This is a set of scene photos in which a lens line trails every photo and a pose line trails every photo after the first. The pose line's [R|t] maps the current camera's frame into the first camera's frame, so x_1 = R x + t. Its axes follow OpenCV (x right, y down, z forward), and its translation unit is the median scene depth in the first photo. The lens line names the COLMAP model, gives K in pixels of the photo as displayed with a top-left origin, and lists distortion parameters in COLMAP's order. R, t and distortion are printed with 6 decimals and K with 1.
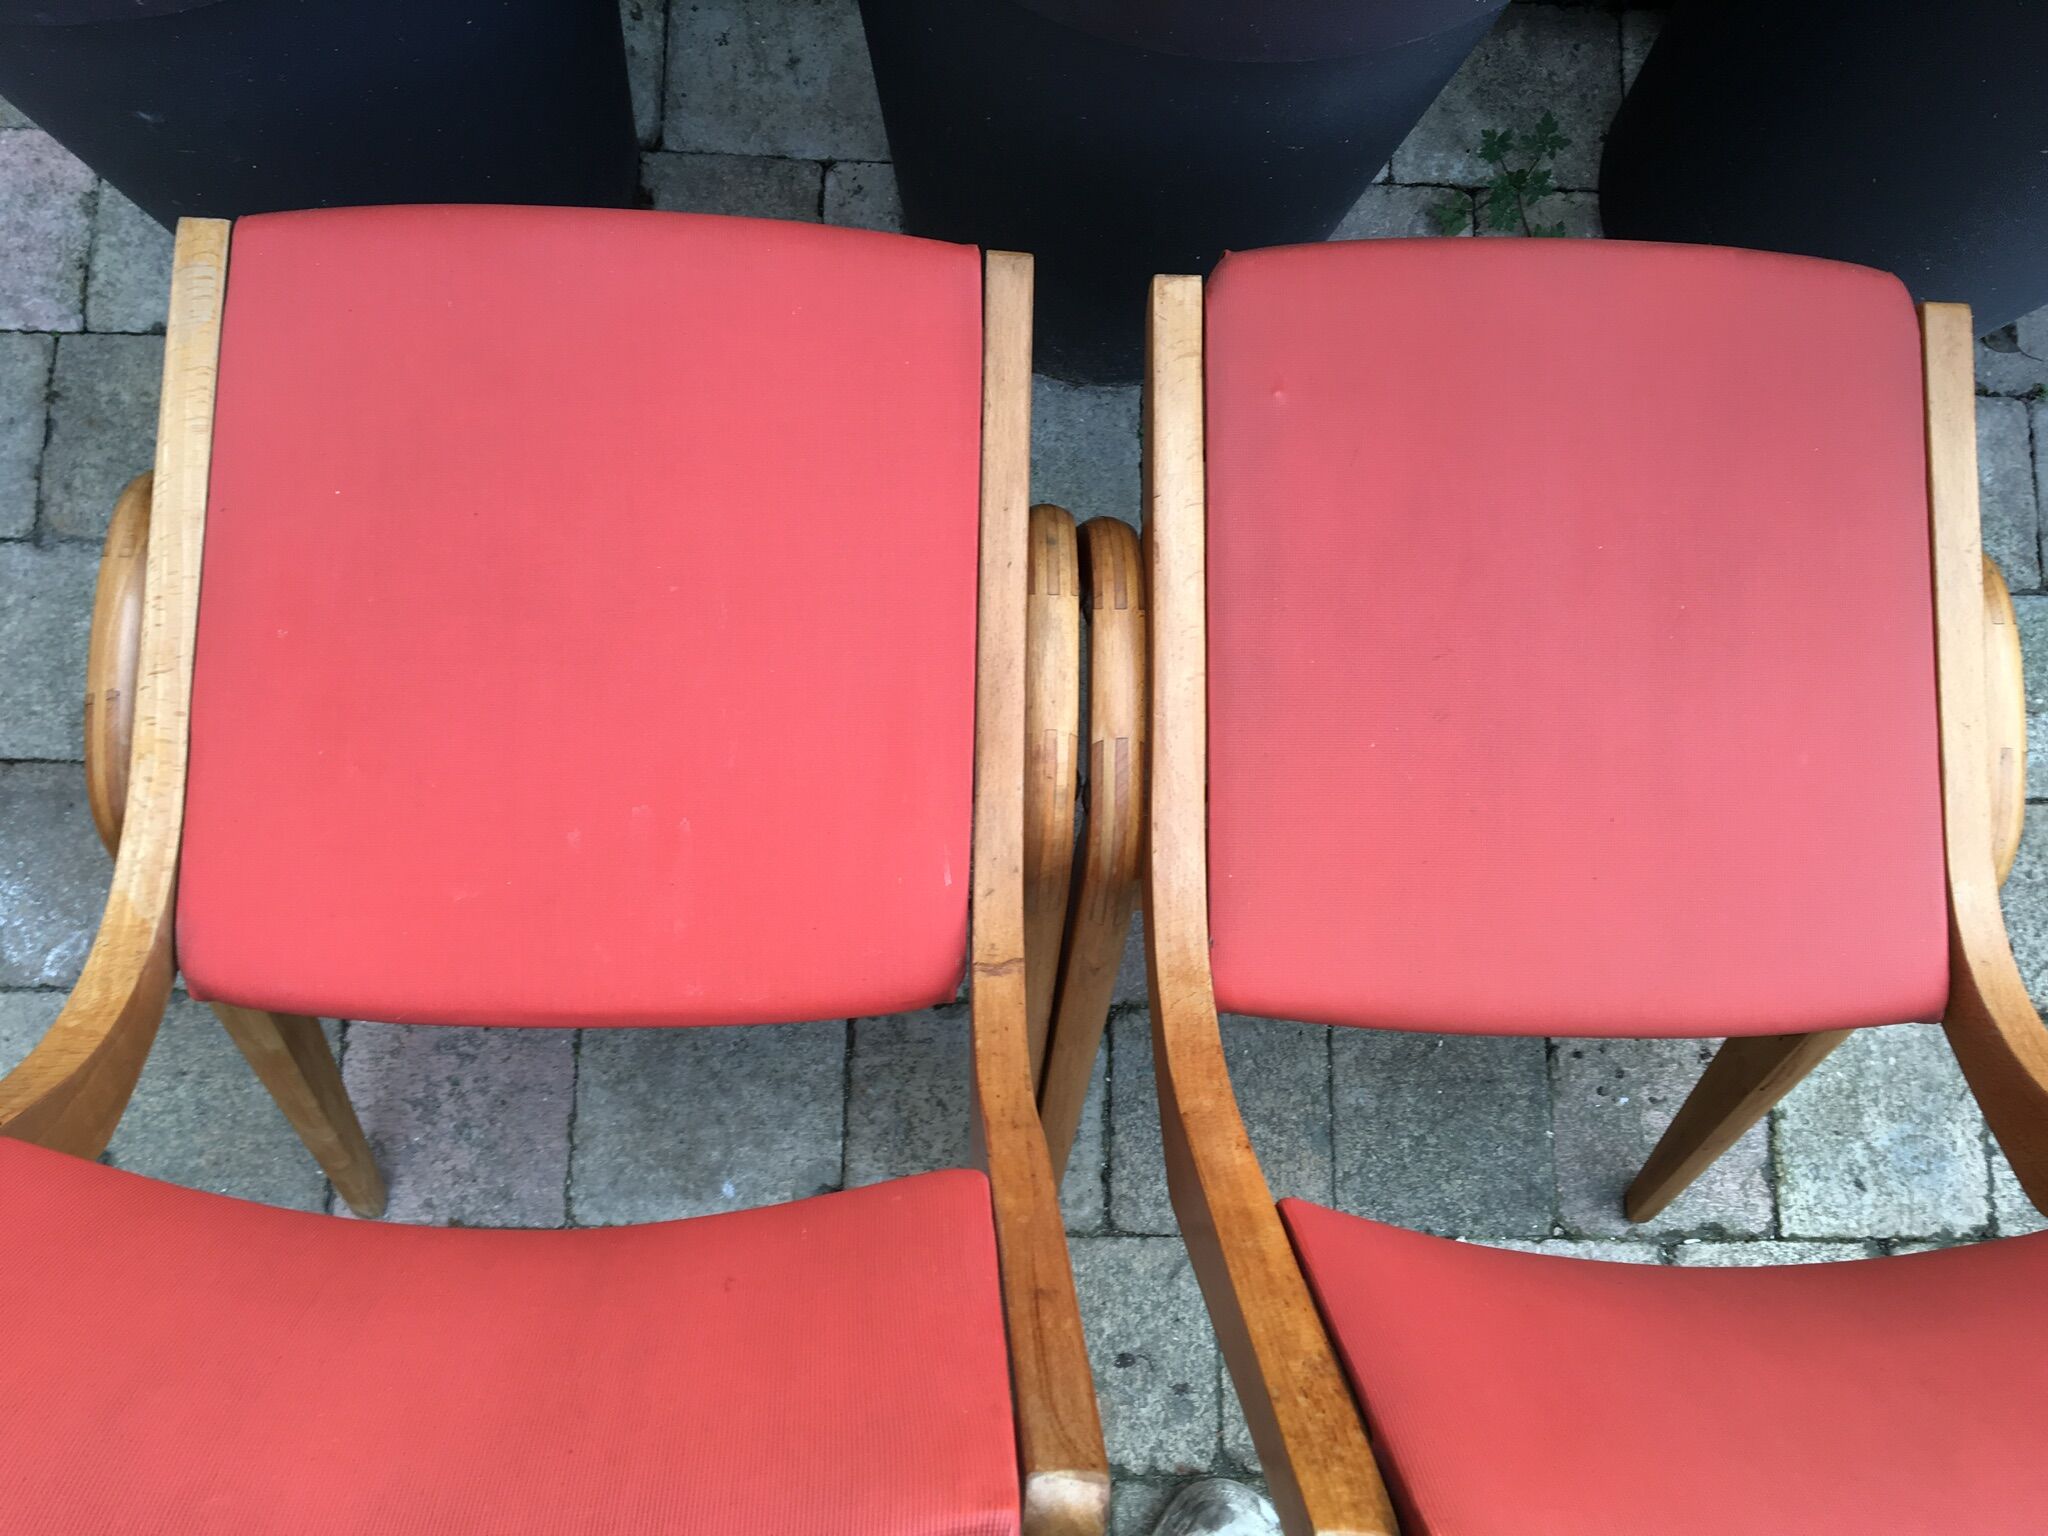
lens RADIAL K [[1747.7, 0, 1039.2], [0, 1747.7, 750.8], [0, 0, 1]] dist [0.068522, -0.098257]
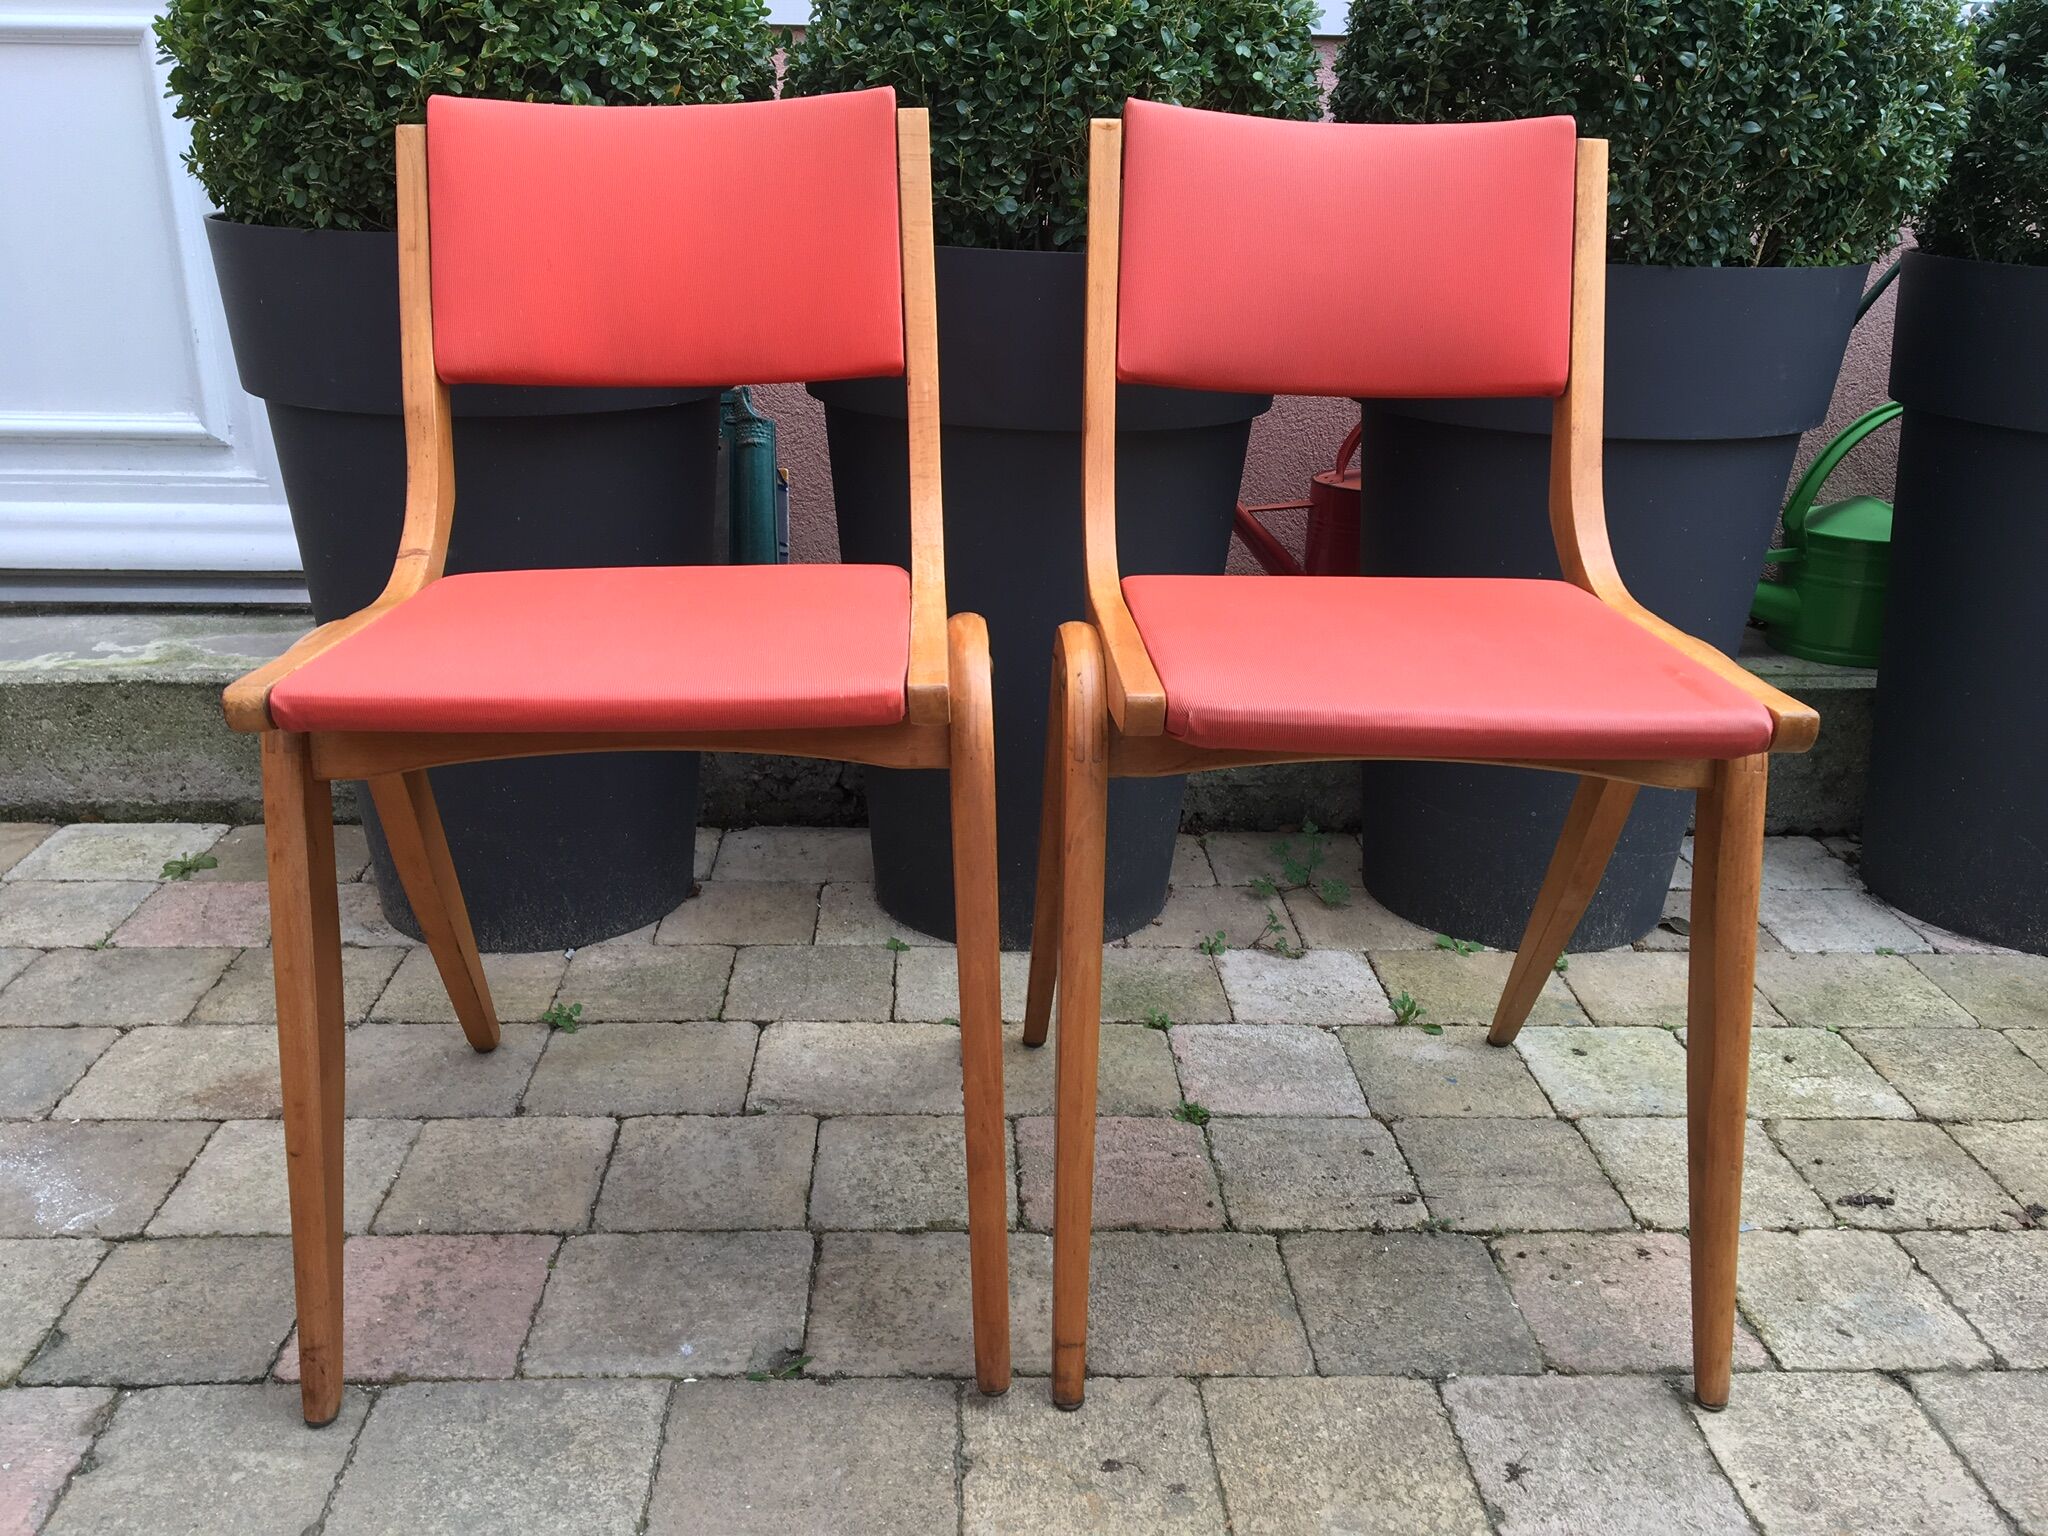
lens RADIAL K [[1747.7, 0, 1026.5], [0, 1747.7, 760.1], [0, 0, 1]] dist [0.068522, -0.098257]
pose [[0.997728, -0.049352, 0.045853, -0.017599], [0.064110, 0.486549, -0.871298, 0.930951], [0.020690, 0.872258, 0.488608, 0.237911]]
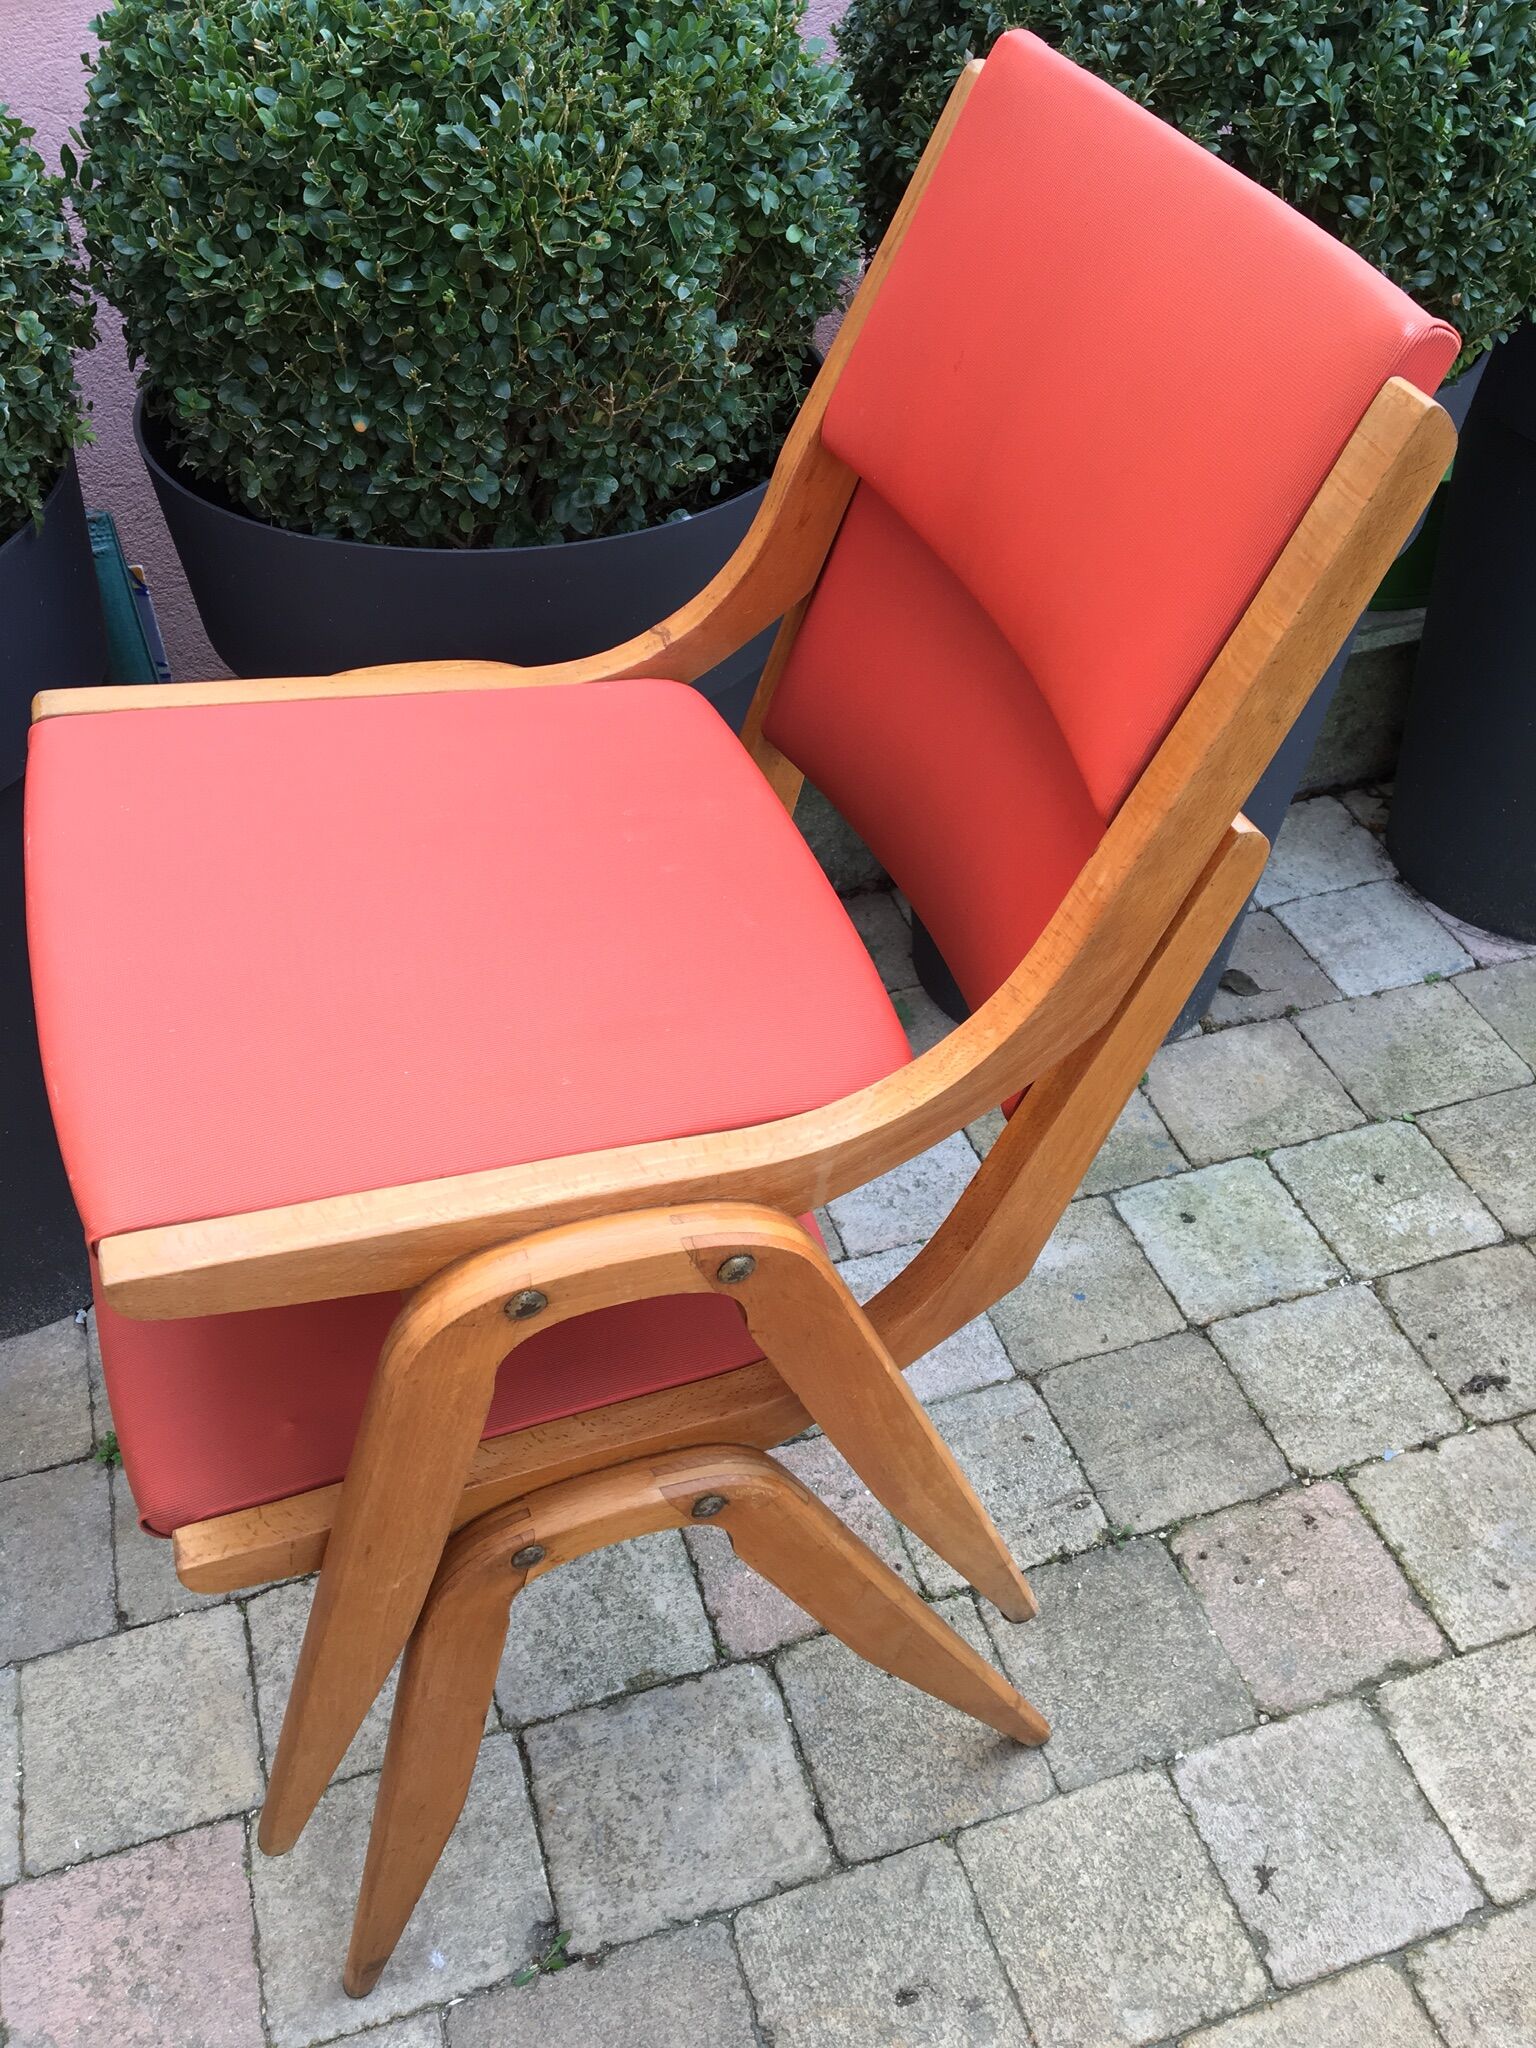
lens RADIAL K [[1747.7, 0, 770.2], [0, 1747.7, 1023.2], [0, 0, 1]] dist [0.068522, -0.098257]
pose [[0.944013, -0.262744, 0.199510, -0.066606], [0.329886, 0.758740, -0.561684, 0.445742], [-0.003797, 0.596053, 0.802936, -0.038598]]
